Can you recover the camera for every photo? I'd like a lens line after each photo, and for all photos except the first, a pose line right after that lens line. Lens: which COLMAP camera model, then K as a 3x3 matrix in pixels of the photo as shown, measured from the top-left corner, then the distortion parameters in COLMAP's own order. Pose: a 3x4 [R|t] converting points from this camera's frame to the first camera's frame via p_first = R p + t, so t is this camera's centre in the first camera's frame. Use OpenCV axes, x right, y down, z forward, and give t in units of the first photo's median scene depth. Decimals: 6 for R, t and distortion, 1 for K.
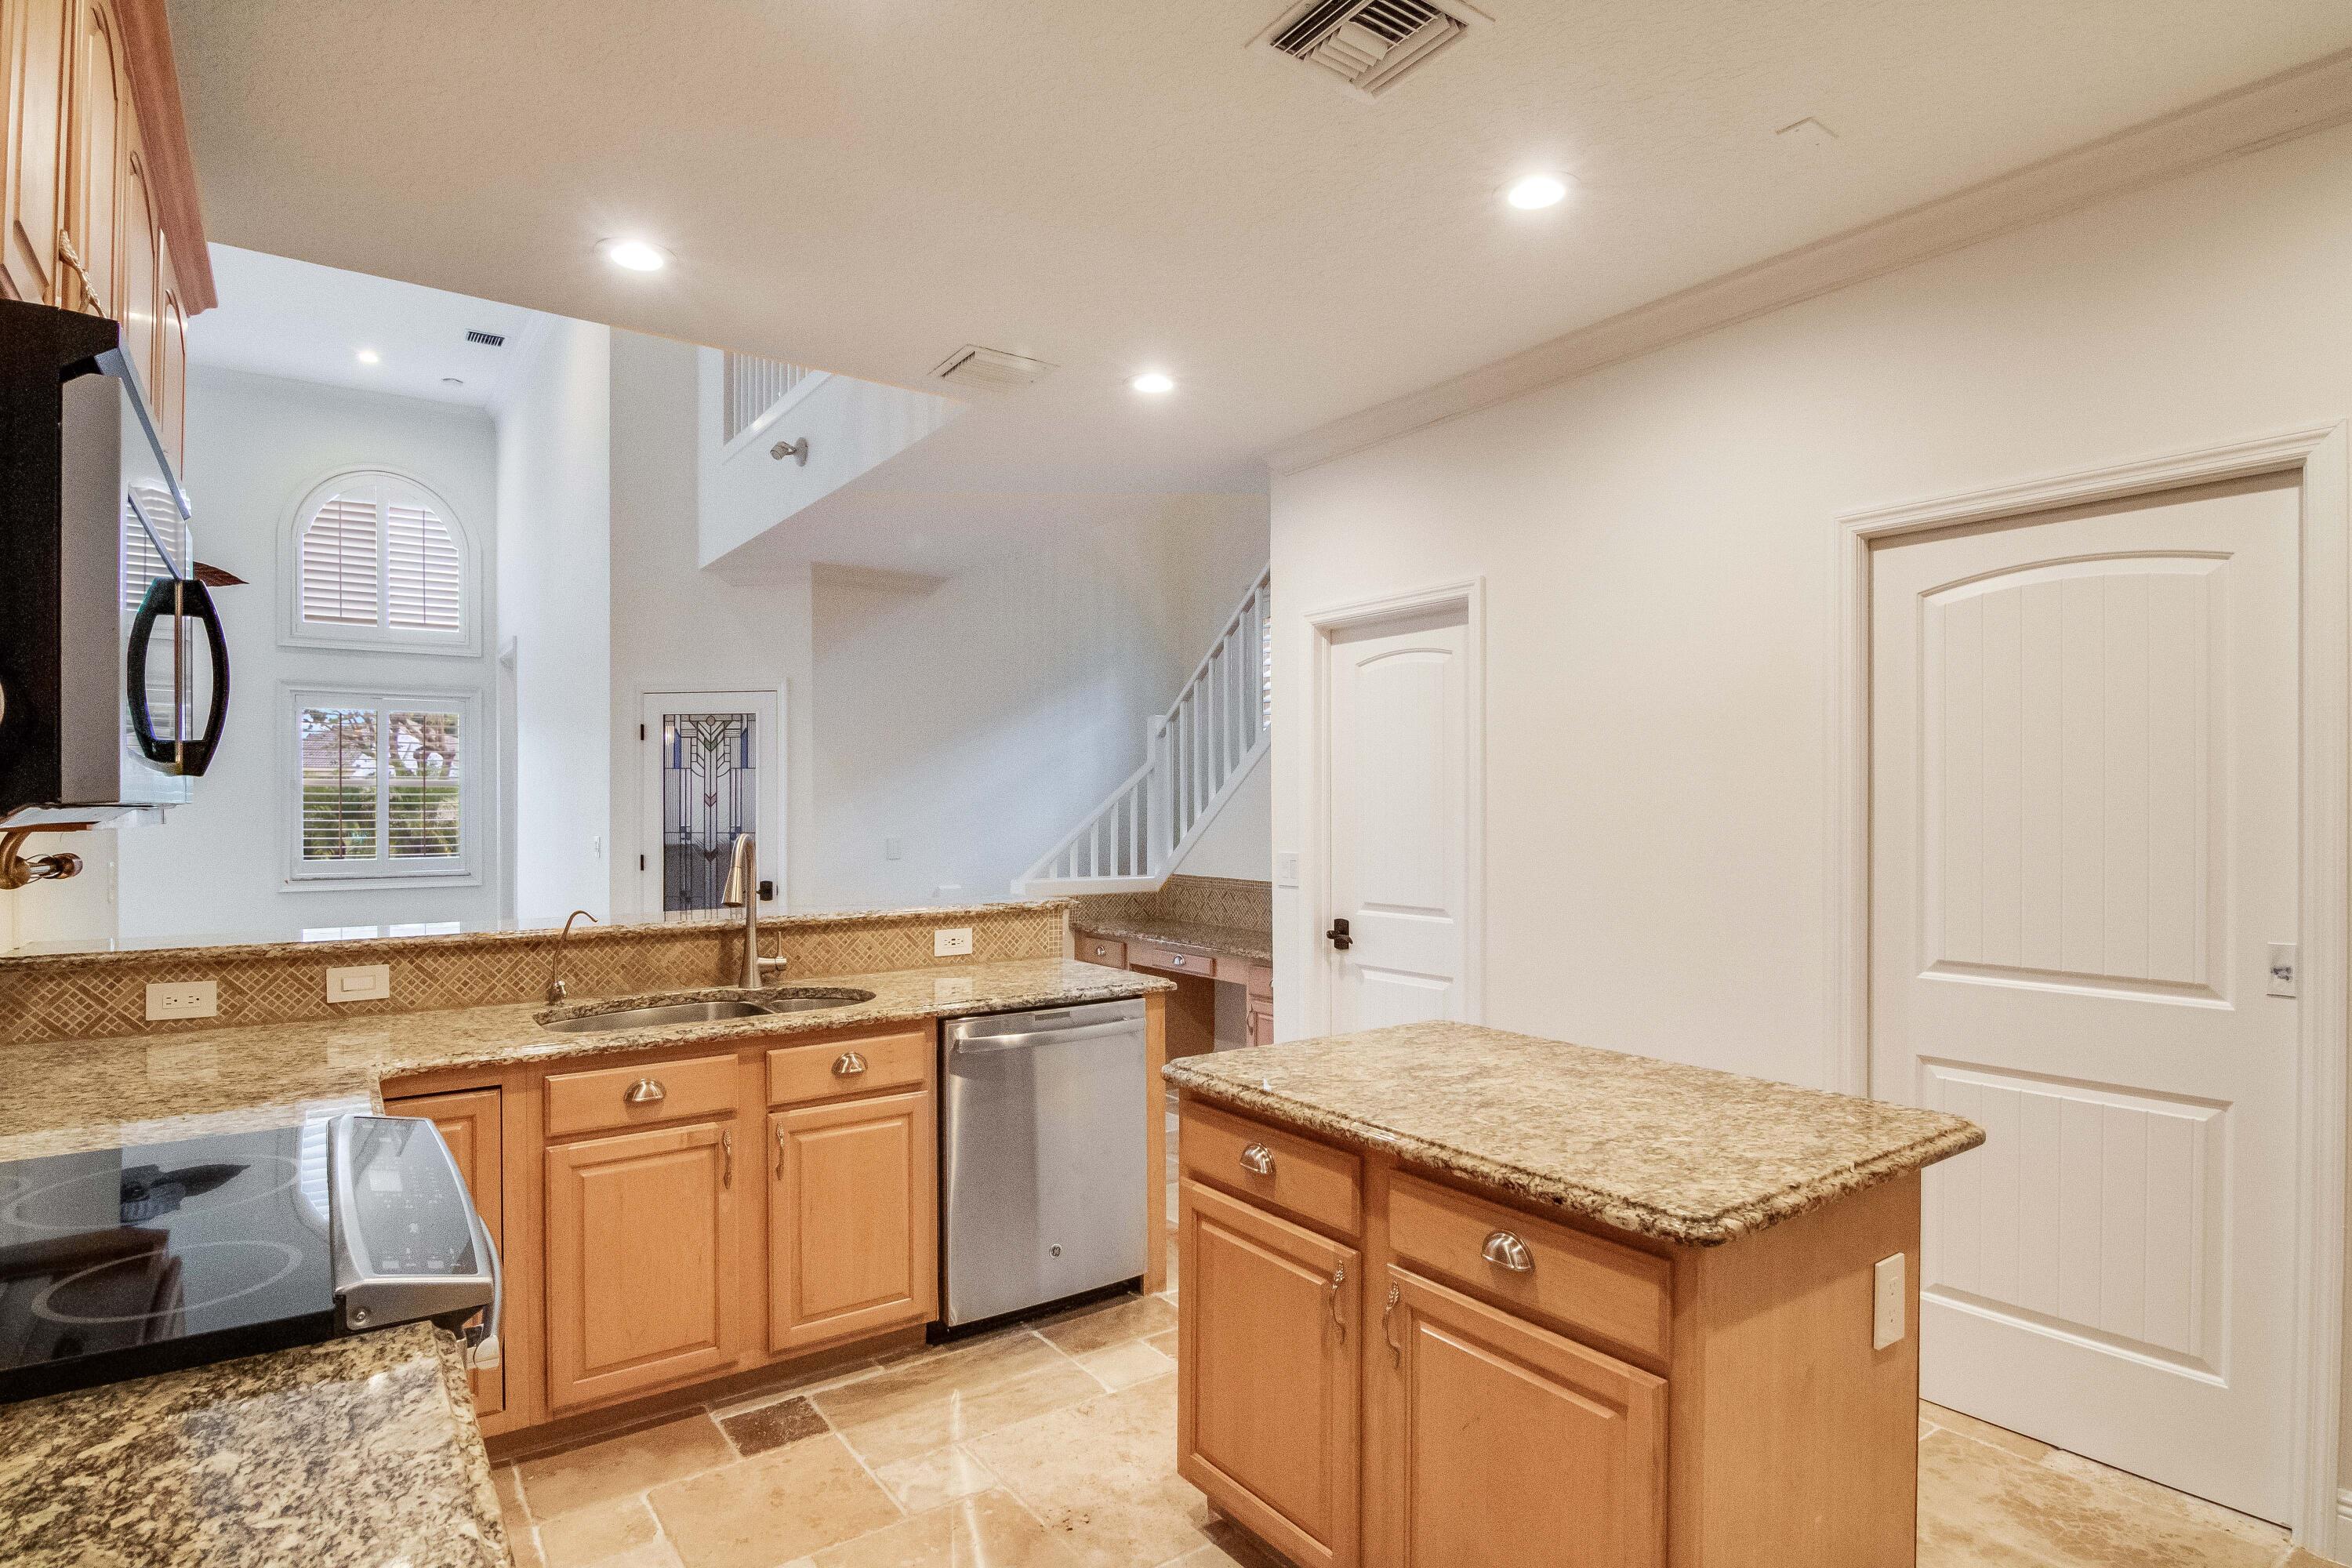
lens RADIAL K [[1208.1, 0, 1199.3], [0, 1208.1, 798.4], [0, 0, 1]] dist [-0.003402, -0.010987]
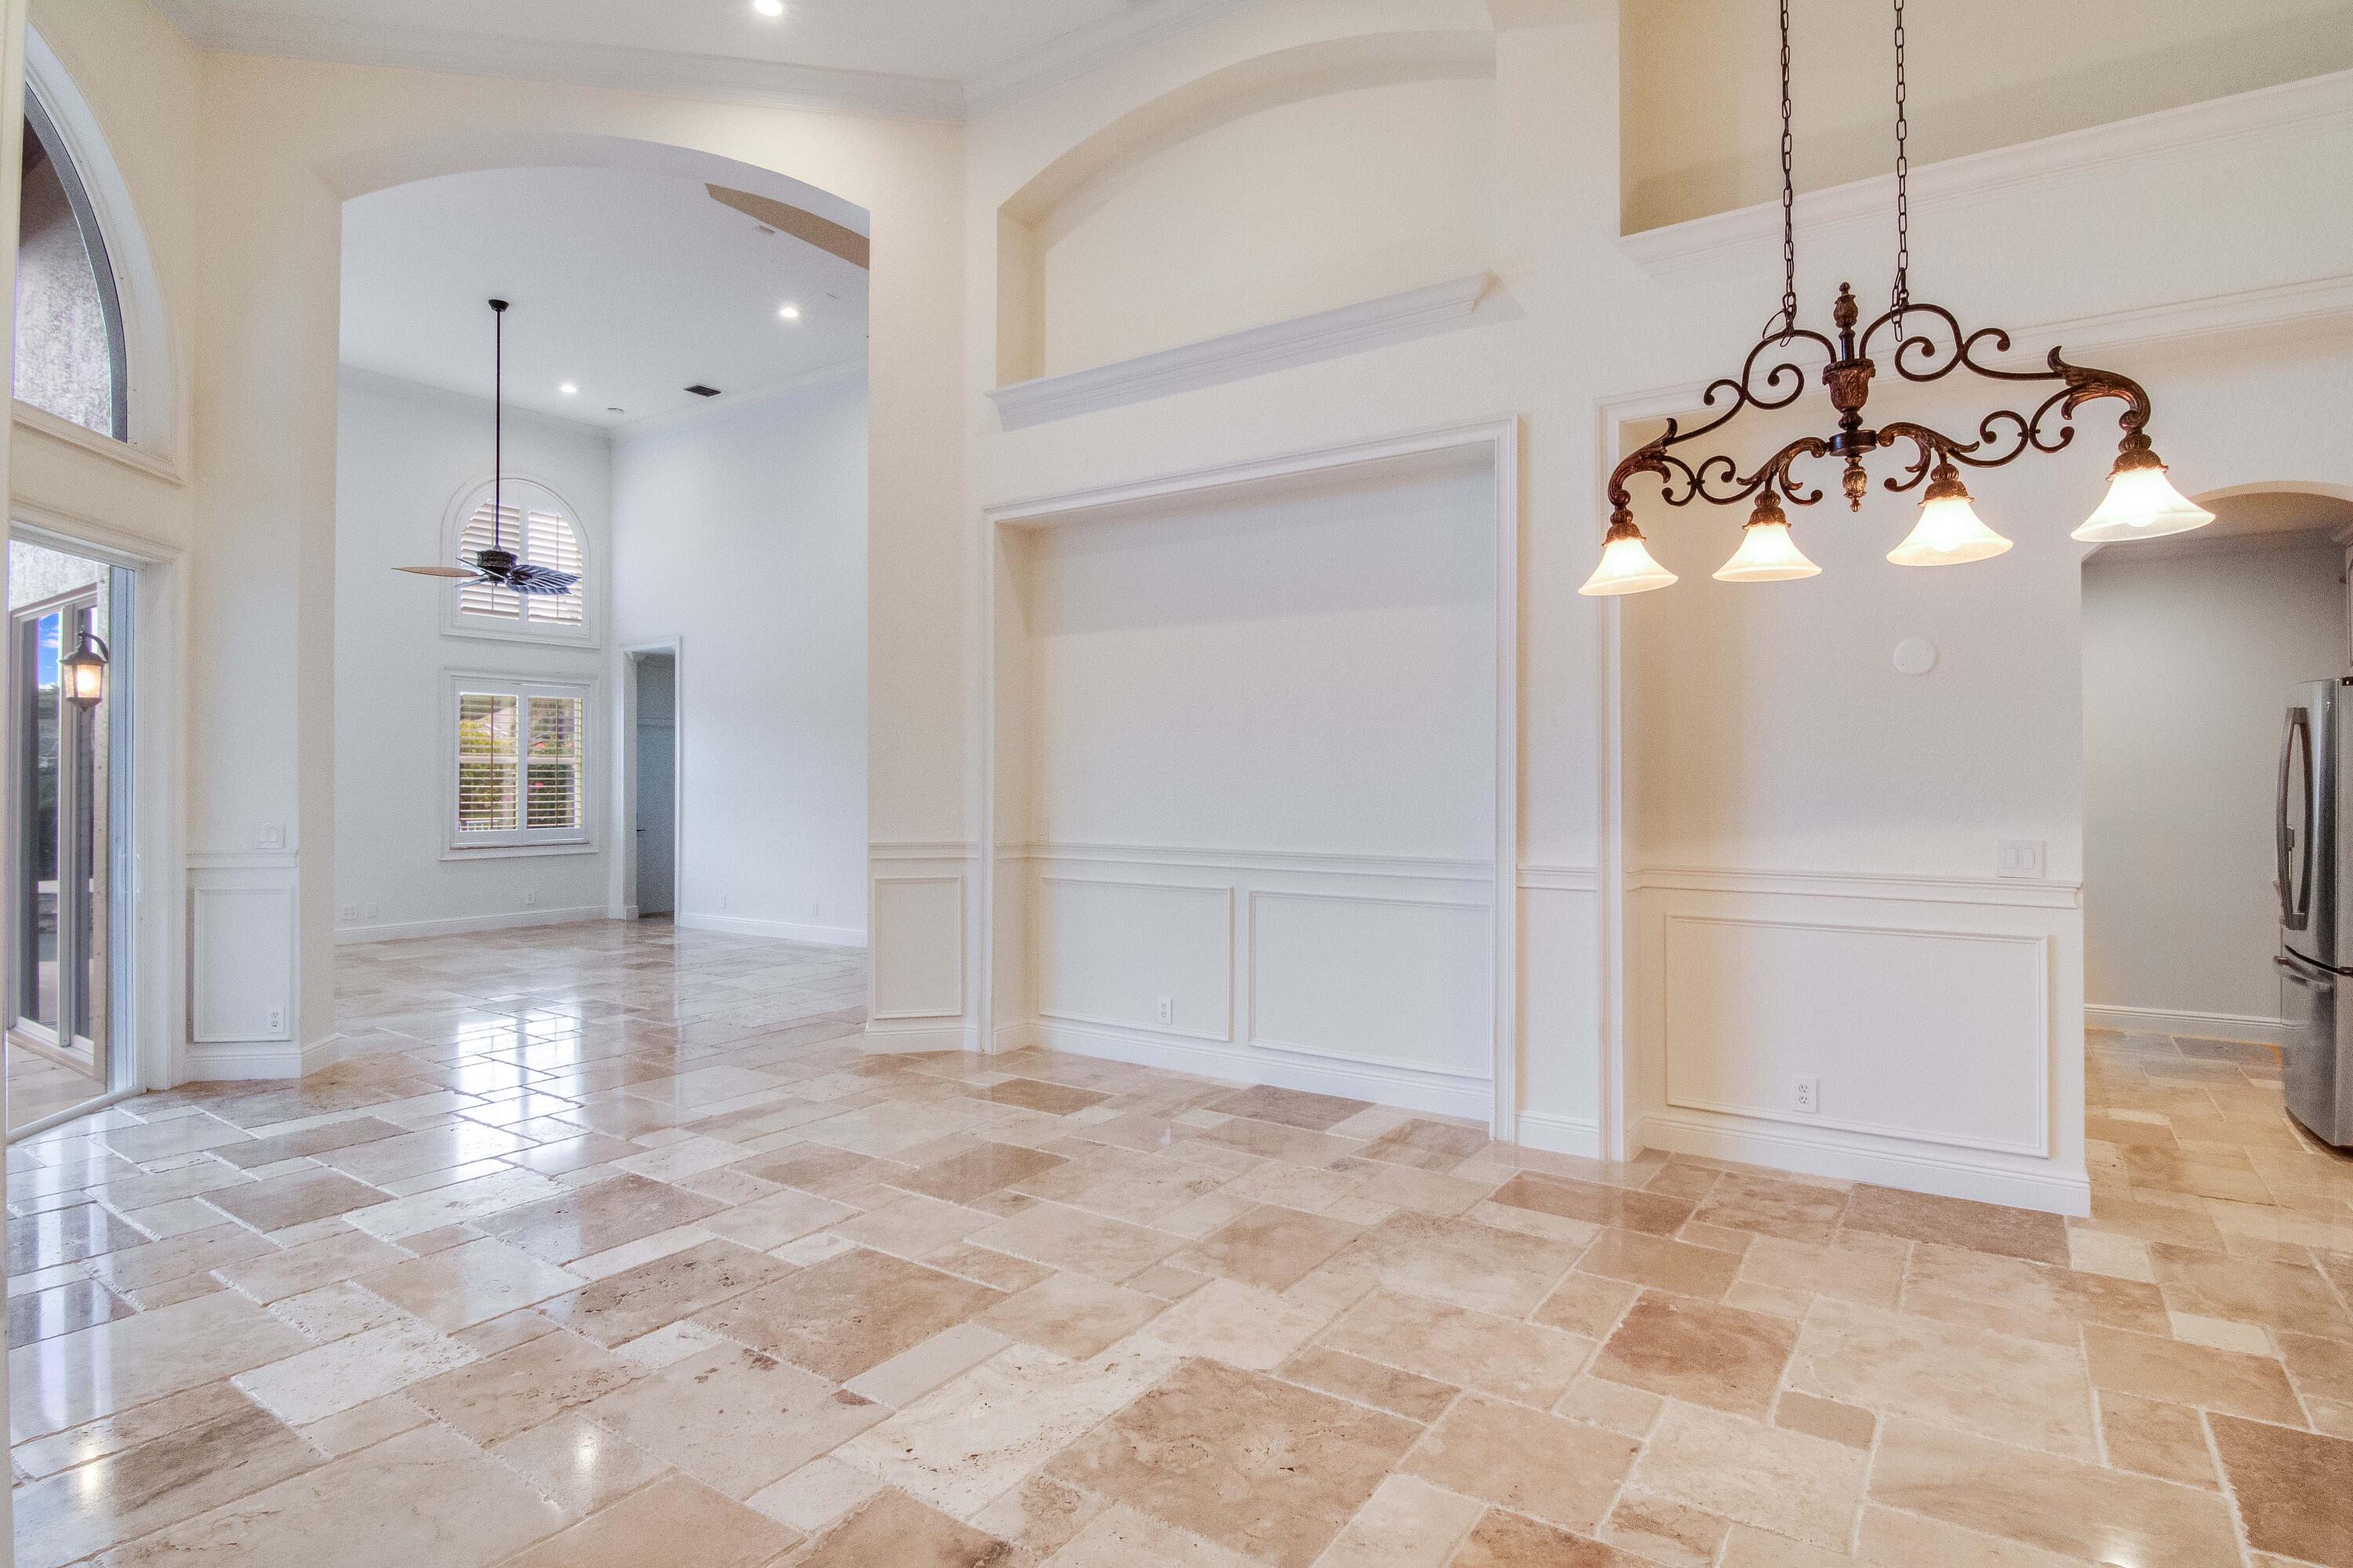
lens RADIAL K [[1208.6, 0, 1199.0], [0, 1208.6, 768.6], [0, 0, 1]] dist [-0.003402, -0.010987]
pose [[0.936645, 0.006187, 0.350227, -1.379987], [-0.004277, 0.999971, -0.006226, -0.004576], [-0.350255, 0.004333, 0.936644, -0.729177]]
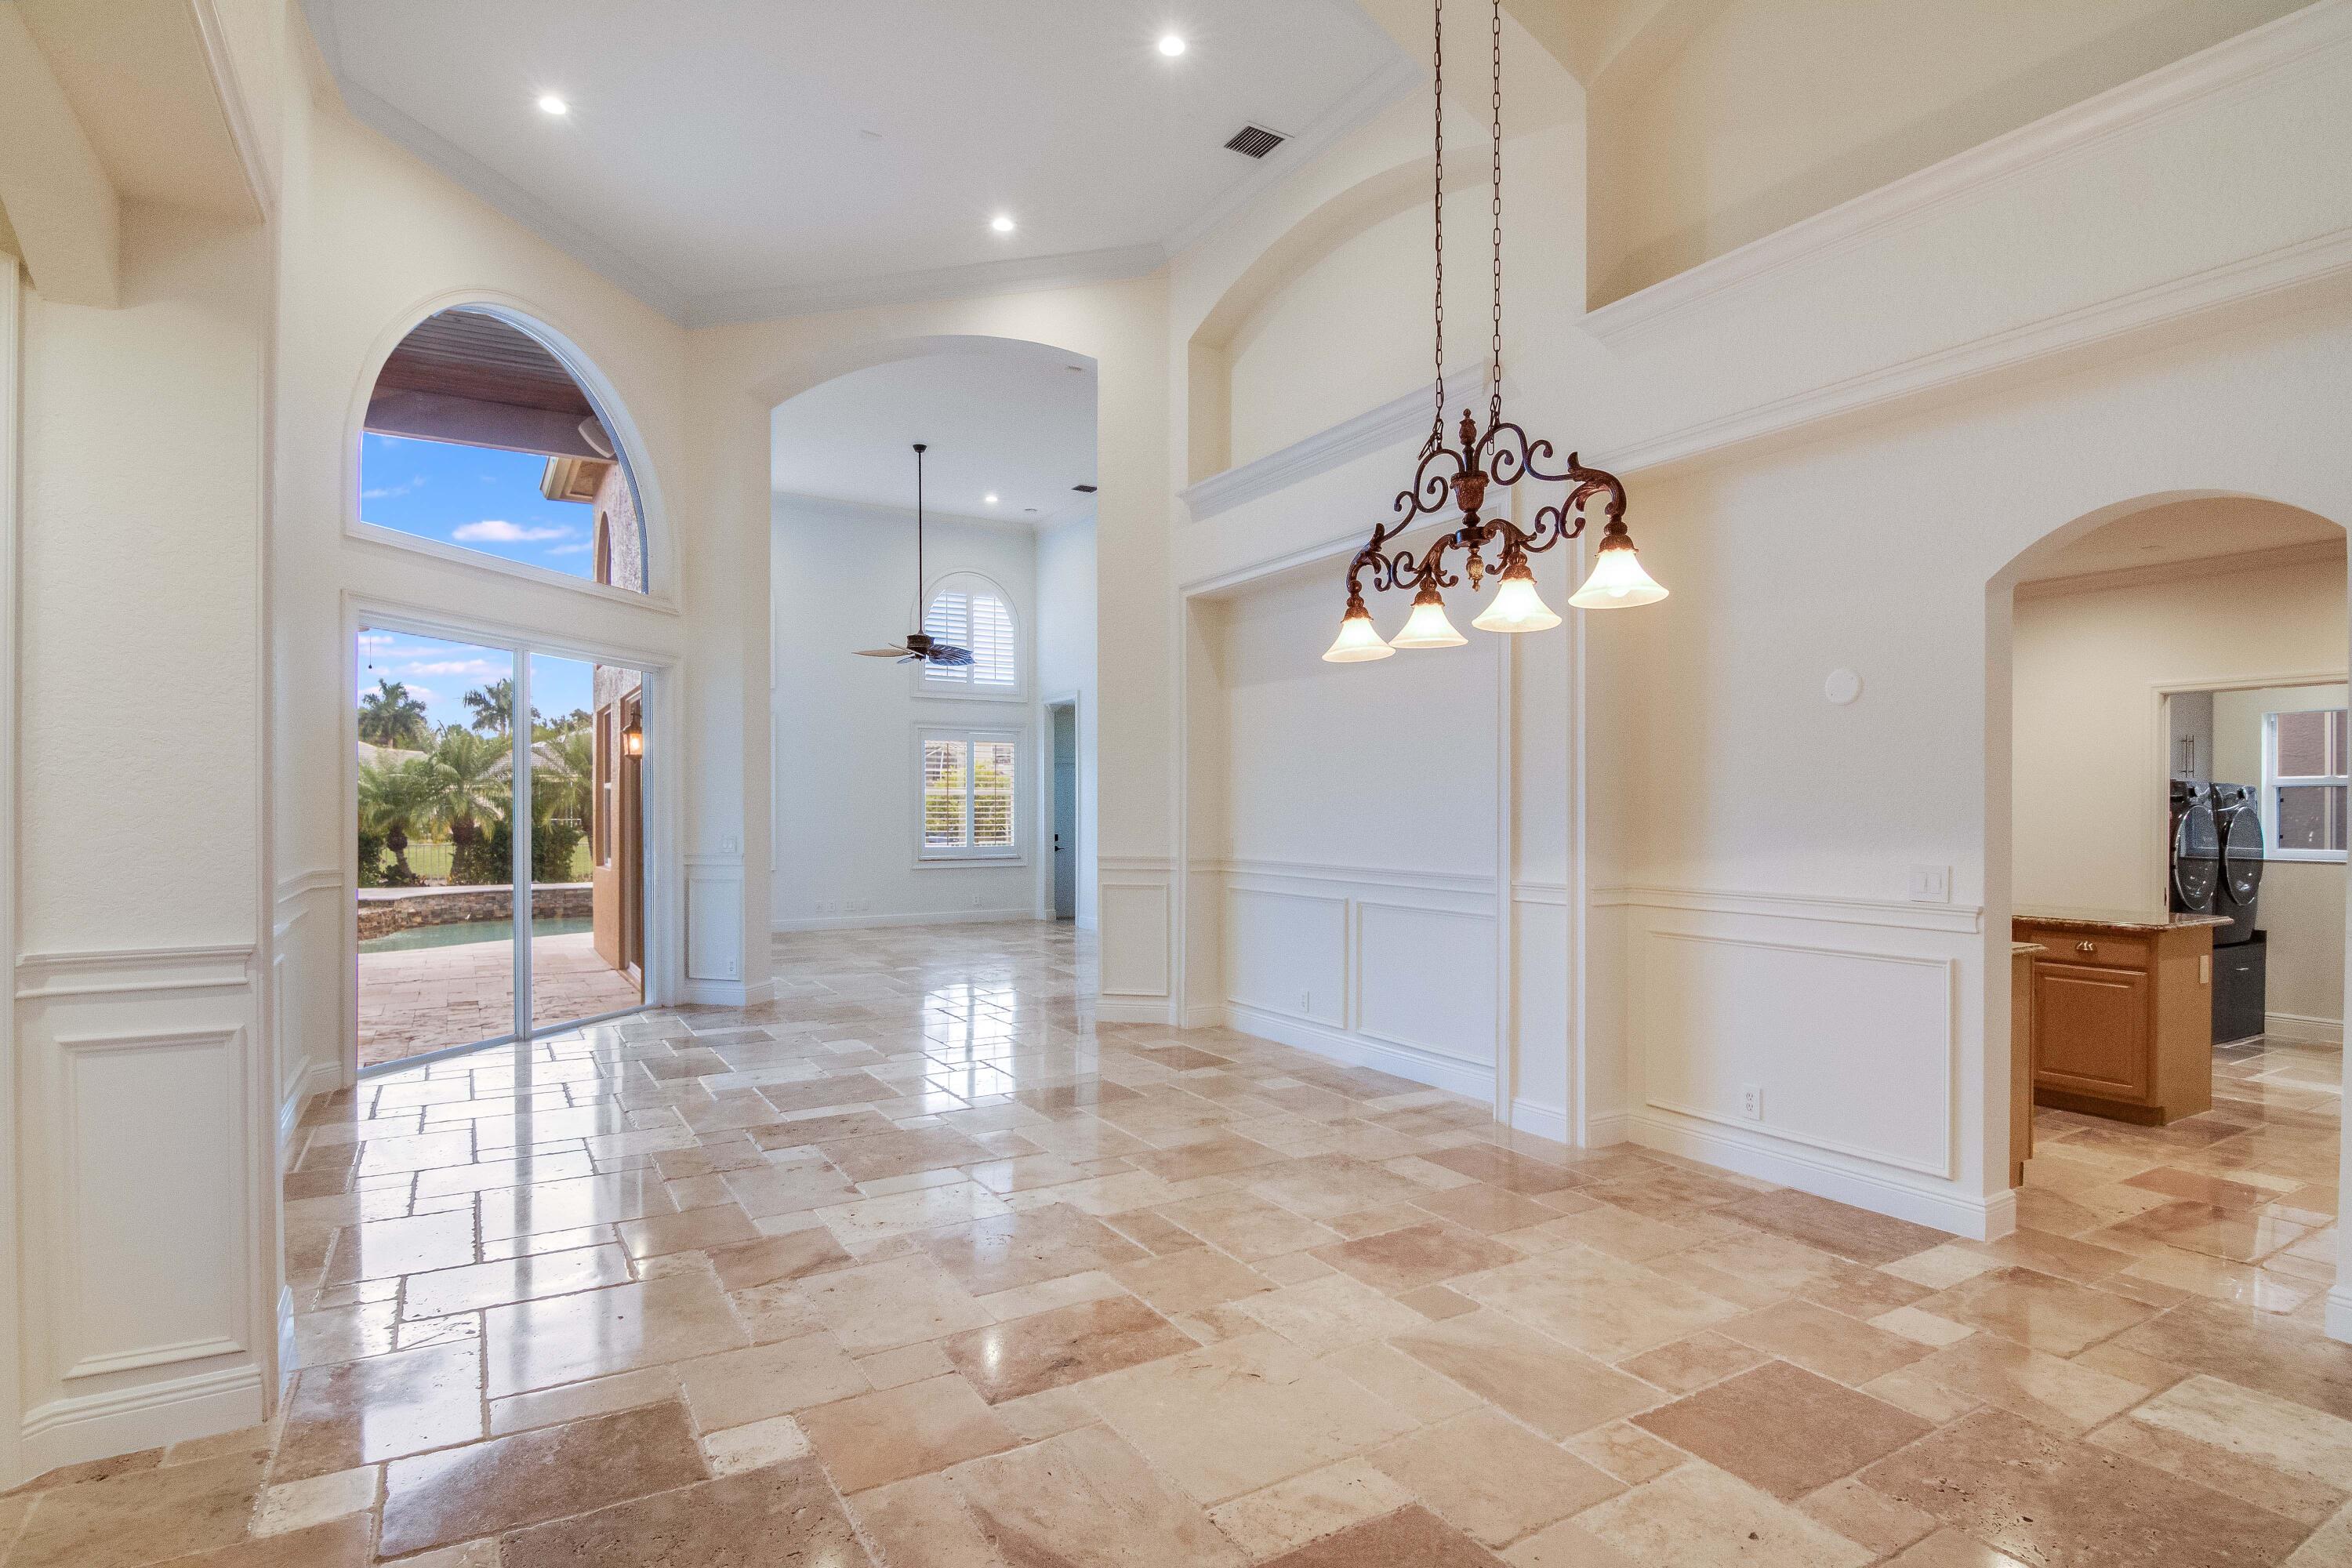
lens RADIAL K [[1208.1, 0, 1187.2], [0, 1208.1, 813.2], [0, 0, 1]] dist [-0.003402, -0.010987]
pose [[0.997022, 0.002651, -0.077069, -0.896111], [-0.001990, 0.999961, 0.008652, -0.005410], [0.077089, -0.008473, 0.996988, -1.122177]]
